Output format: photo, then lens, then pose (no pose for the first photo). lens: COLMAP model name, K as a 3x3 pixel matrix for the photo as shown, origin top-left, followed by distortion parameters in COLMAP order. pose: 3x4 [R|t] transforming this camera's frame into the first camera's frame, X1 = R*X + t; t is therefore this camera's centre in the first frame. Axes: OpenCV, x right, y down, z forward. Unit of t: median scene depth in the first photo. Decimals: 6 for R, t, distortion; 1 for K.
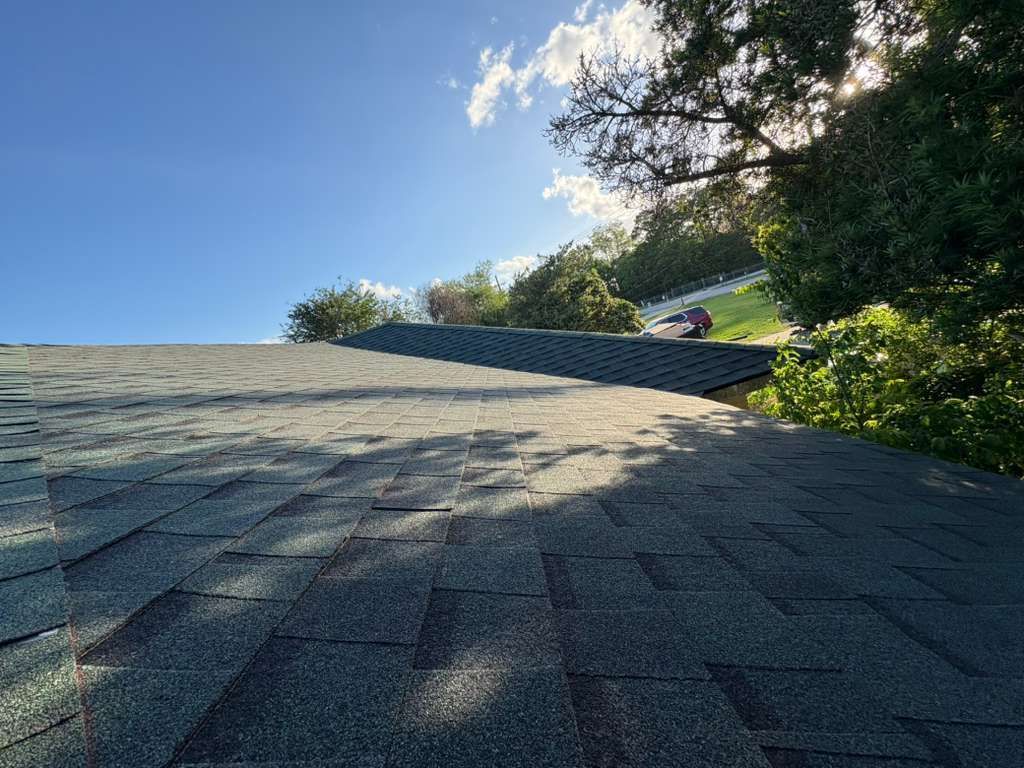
lens RADIAL K [[409.5, 0, 511.7], [0, 409.5, 383.7], [0, 0, 1]] dist [0.001422, -0.000324]
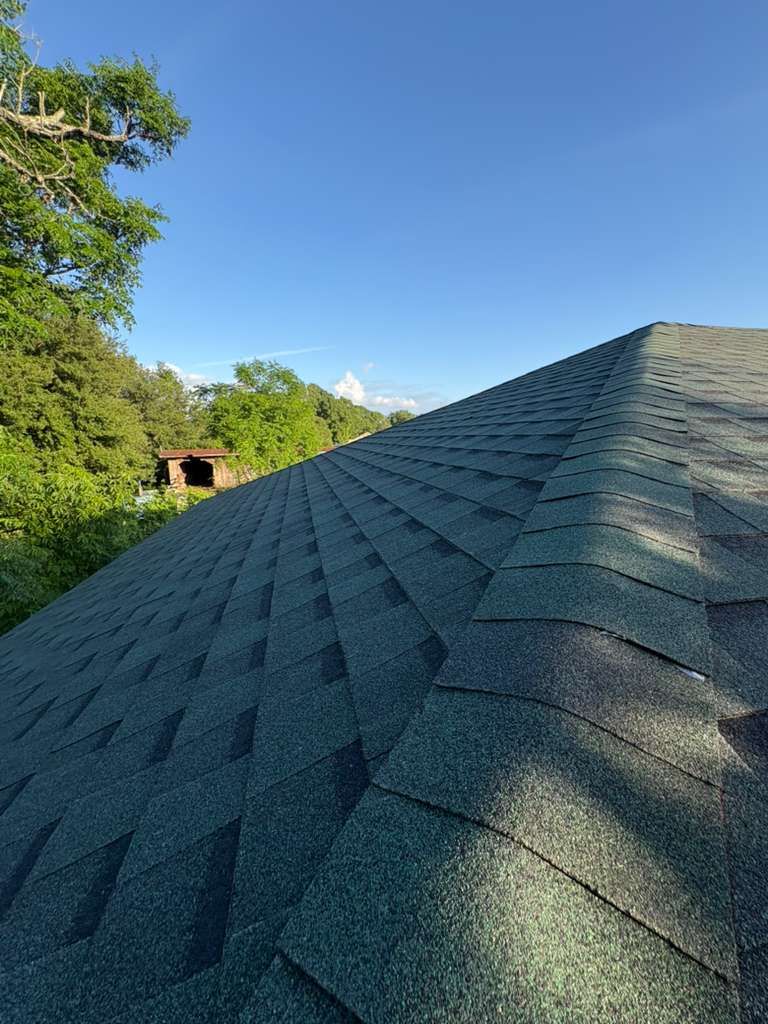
lens RADIAL K [[409.5, 0, 384.0], [0, 409.5, 512.0], [0, 0, 1]] dist [0.001422, -0.000324]
pose [[0.158591, 0.475021, -0.865566, -0.151654], [-0.150380, 0.878054, 0.454321, -0.074050], [0.975825, 0.058112, 0.210685, -0.061058]]
